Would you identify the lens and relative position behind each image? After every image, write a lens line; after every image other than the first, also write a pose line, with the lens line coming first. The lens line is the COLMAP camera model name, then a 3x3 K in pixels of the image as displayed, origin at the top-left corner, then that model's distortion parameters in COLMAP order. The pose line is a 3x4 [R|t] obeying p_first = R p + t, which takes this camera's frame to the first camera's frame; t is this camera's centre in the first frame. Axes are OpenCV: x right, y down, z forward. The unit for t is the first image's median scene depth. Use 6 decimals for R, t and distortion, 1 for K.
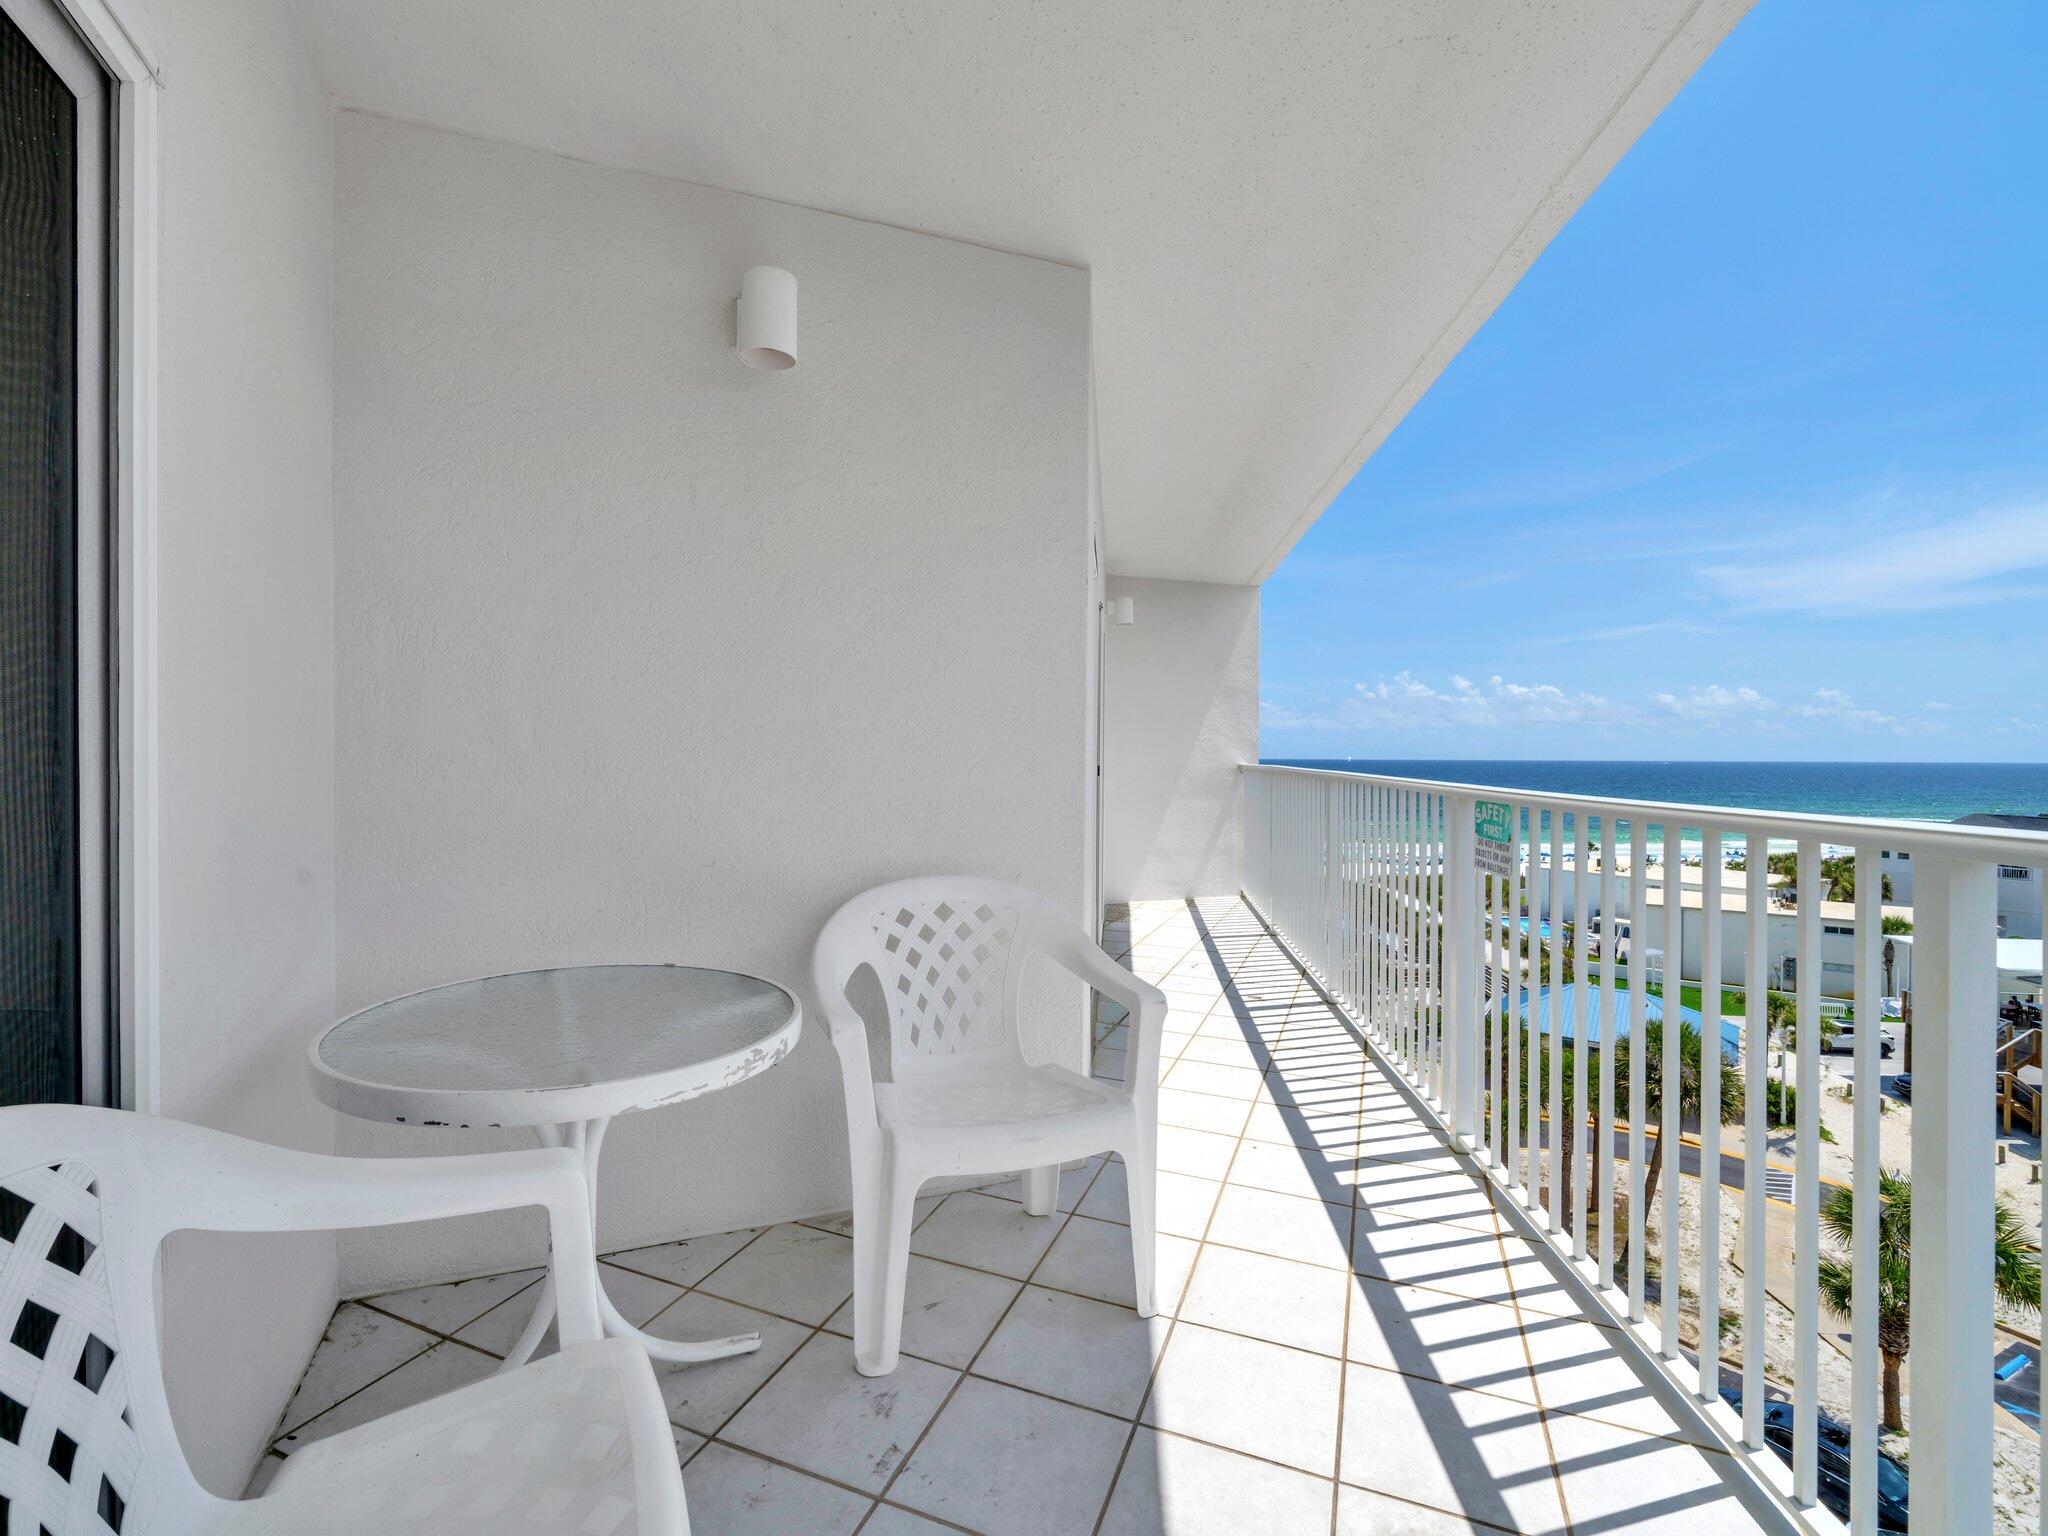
lens RADIAL K [[964.8, 0, 1024.0], [0, 964.8, 768.0], [0, 0, 1]] dist [-0.005046, -0.000637]
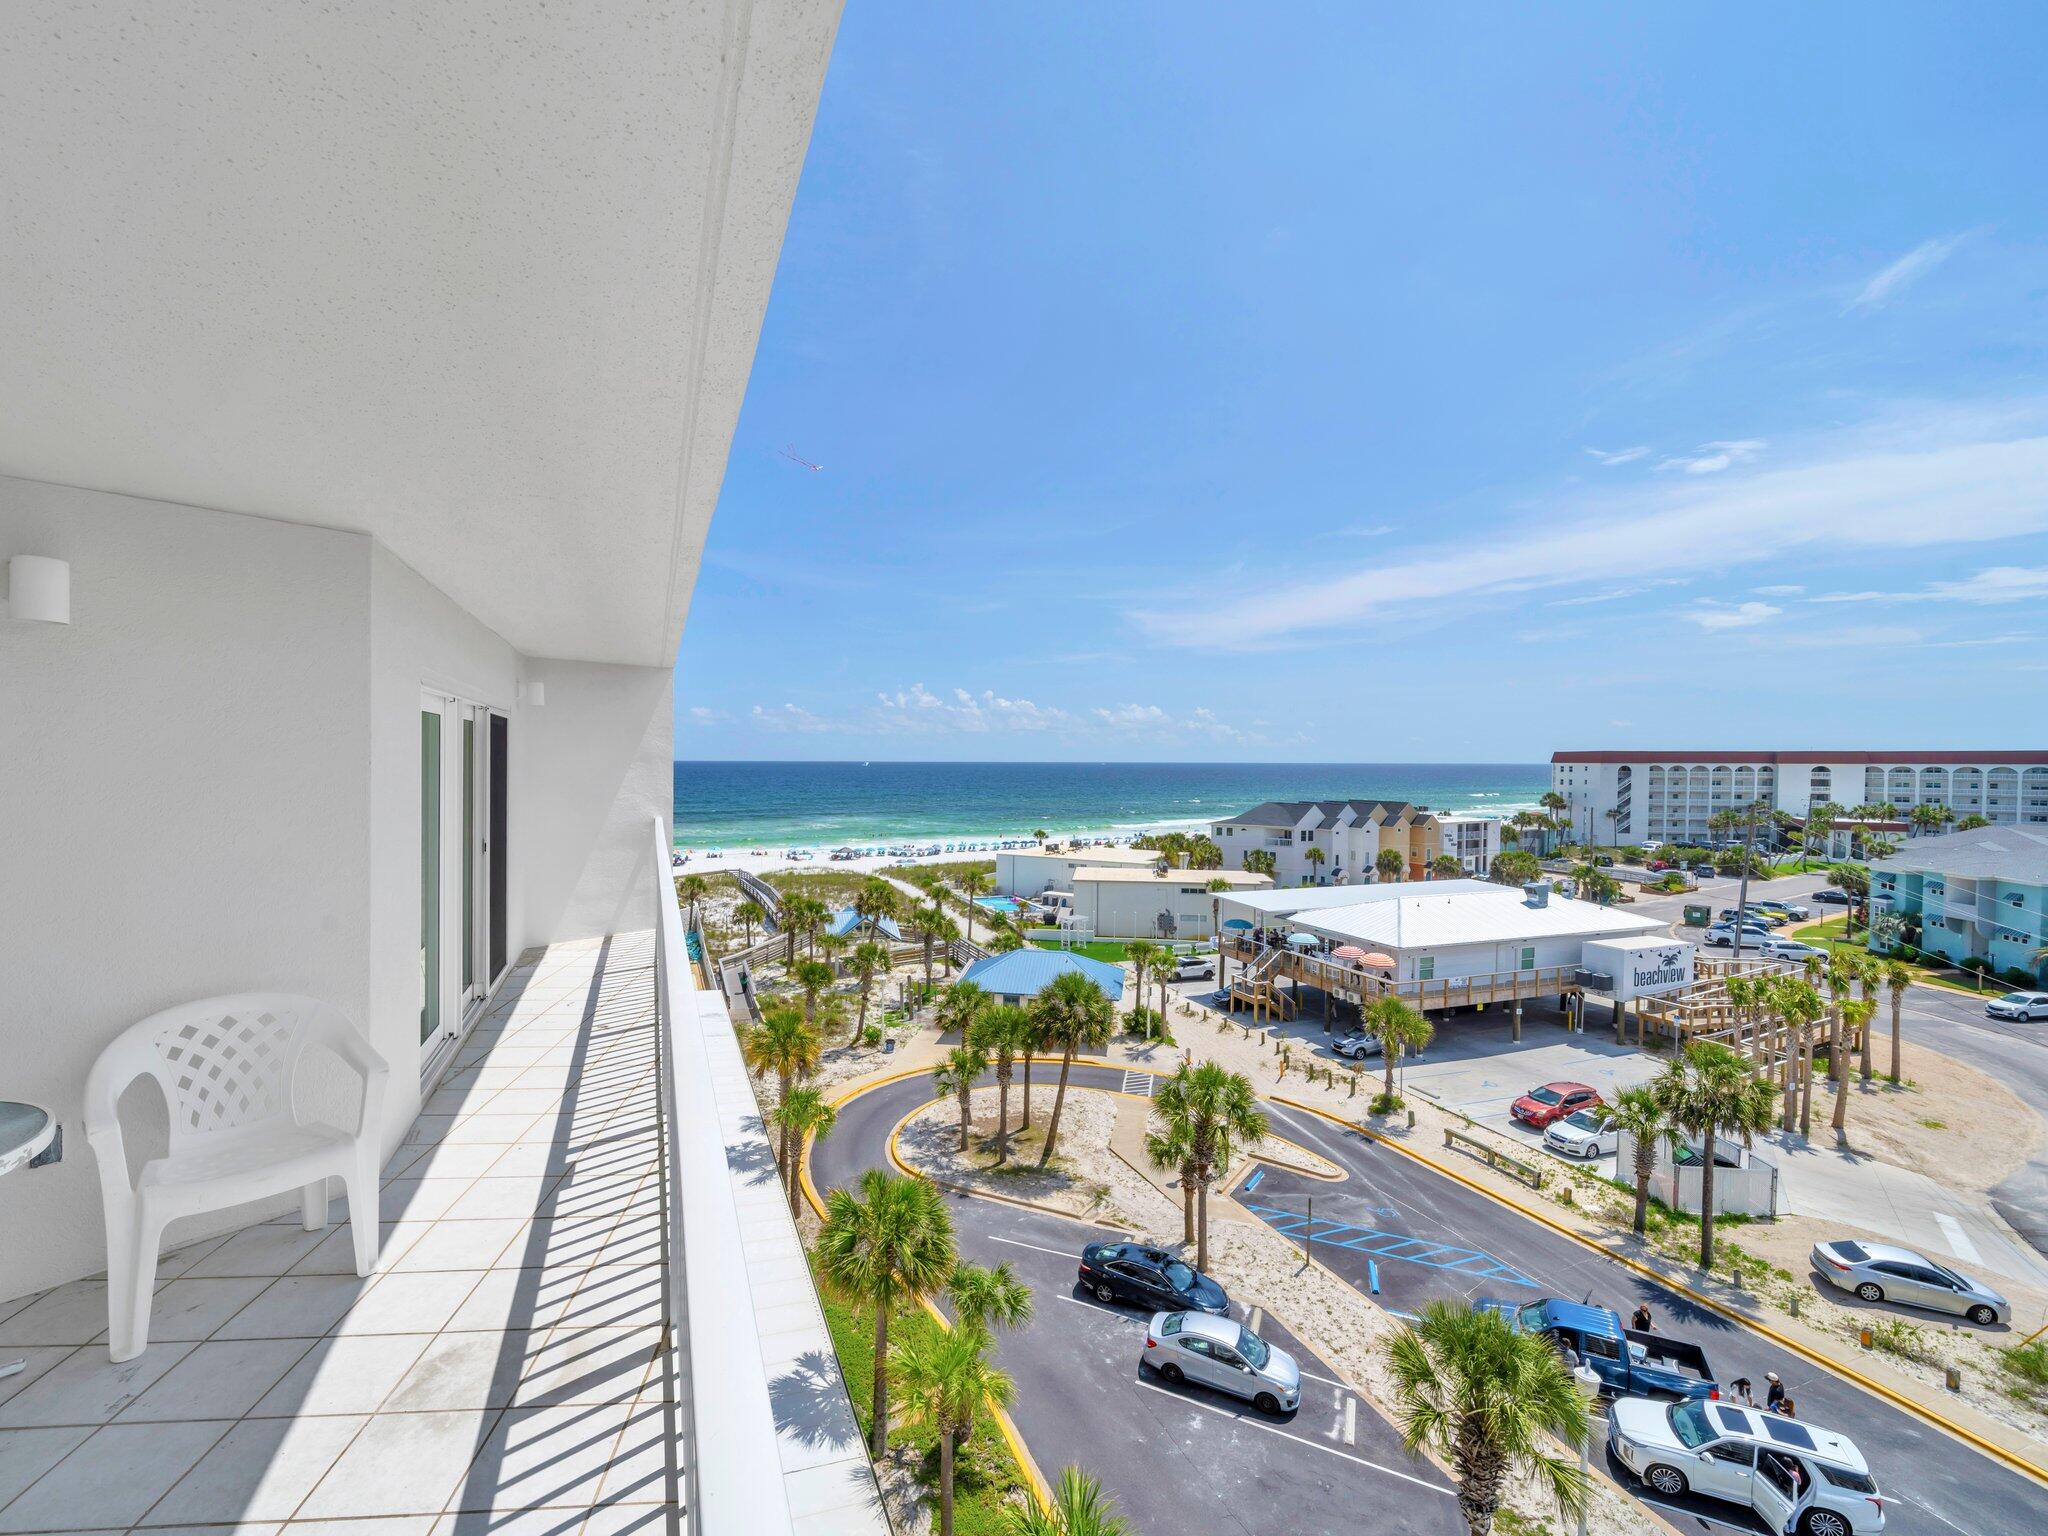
lens RADIAL K [[916.2, 0, 1020.3], [0, 916.2, 757.7], [0, 0, 1]] dist [0.001082, -0.003342]
pose [[0.890434, -0.012088, 0.454952, 0.058940], [0.016042, 0.999860, -0.004831, -0.035776], [-0.454829, 0.011601, 0.890503, -0.117807]]
